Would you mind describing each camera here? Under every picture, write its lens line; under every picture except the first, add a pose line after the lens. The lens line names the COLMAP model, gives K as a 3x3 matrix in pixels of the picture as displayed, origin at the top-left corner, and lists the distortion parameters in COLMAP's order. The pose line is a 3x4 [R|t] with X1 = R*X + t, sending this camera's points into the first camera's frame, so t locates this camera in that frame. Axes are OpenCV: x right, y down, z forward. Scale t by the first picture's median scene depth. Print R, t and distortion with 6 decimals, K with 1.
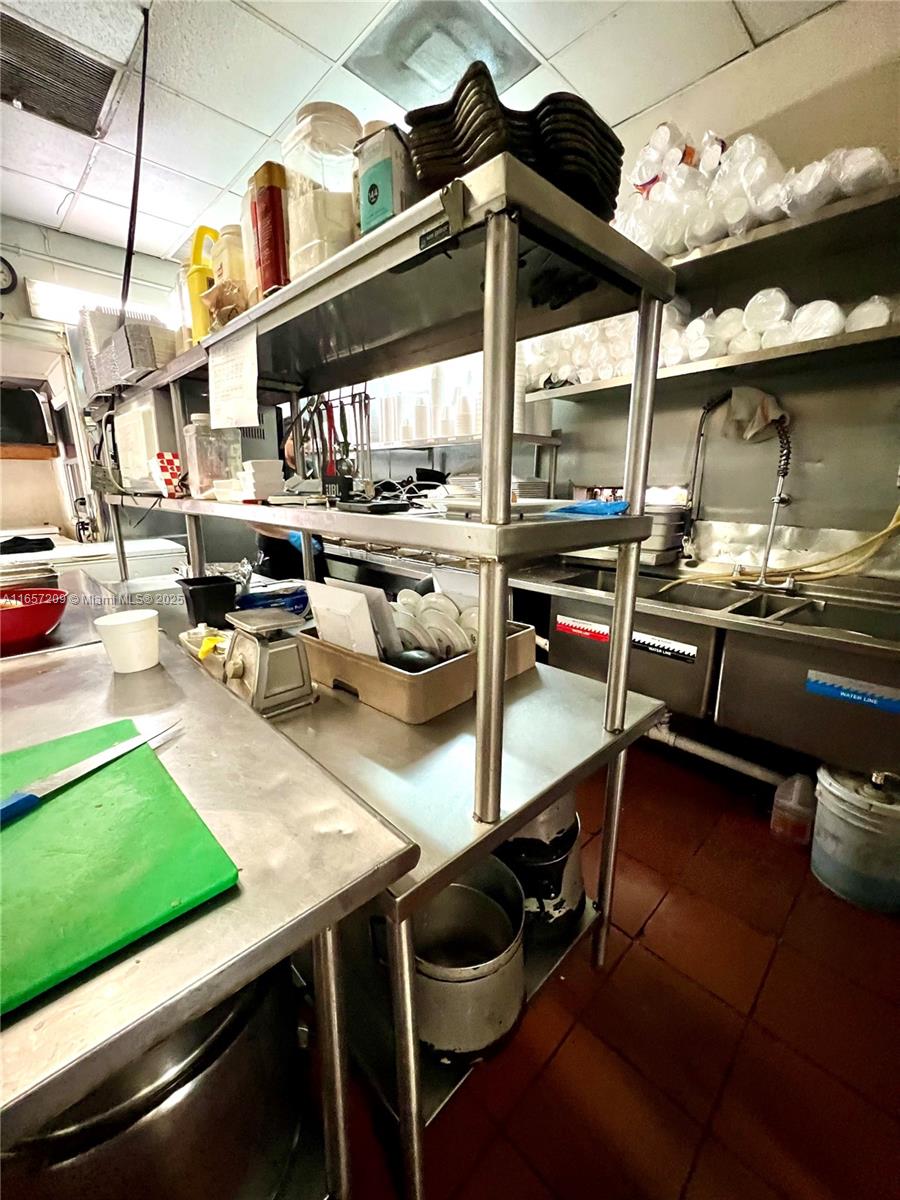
lens RADIAL K [[481.5, 0, 450.5], [0, 481.5, 601.0], [0, 0, 1]] dist [-0.002011, -0.000648]
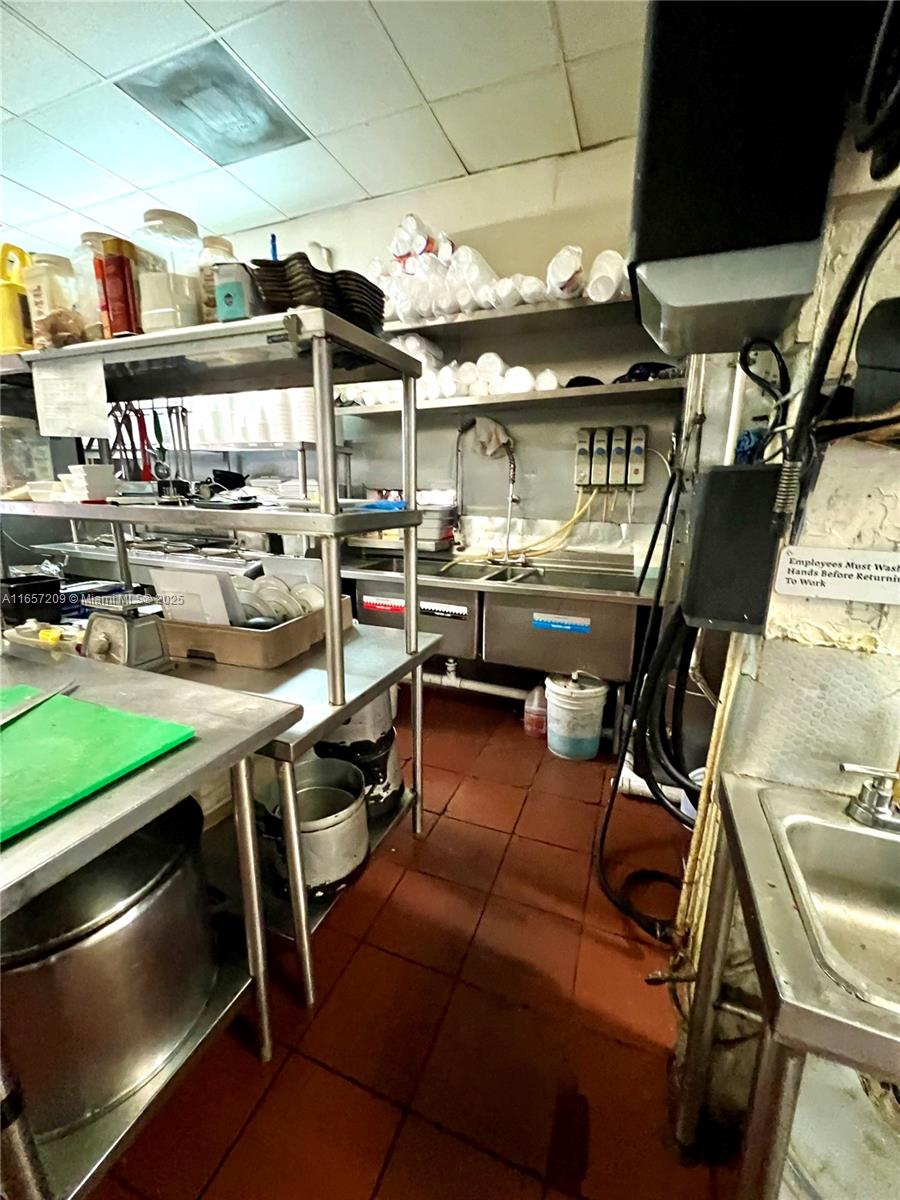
lens RADIAL K [[481.5, 0, 451.6], [0, 481.5, 597.2], [0, 0, 1]] dist [-0.002011, -0.000648]
pose [[0.912104, -0.082850, 0.401499, -0.082542], [0.086486, 0.996212, 0.009096, 0.056567], [-0.400732, 0.026428, 0.915814, -0.262095]]
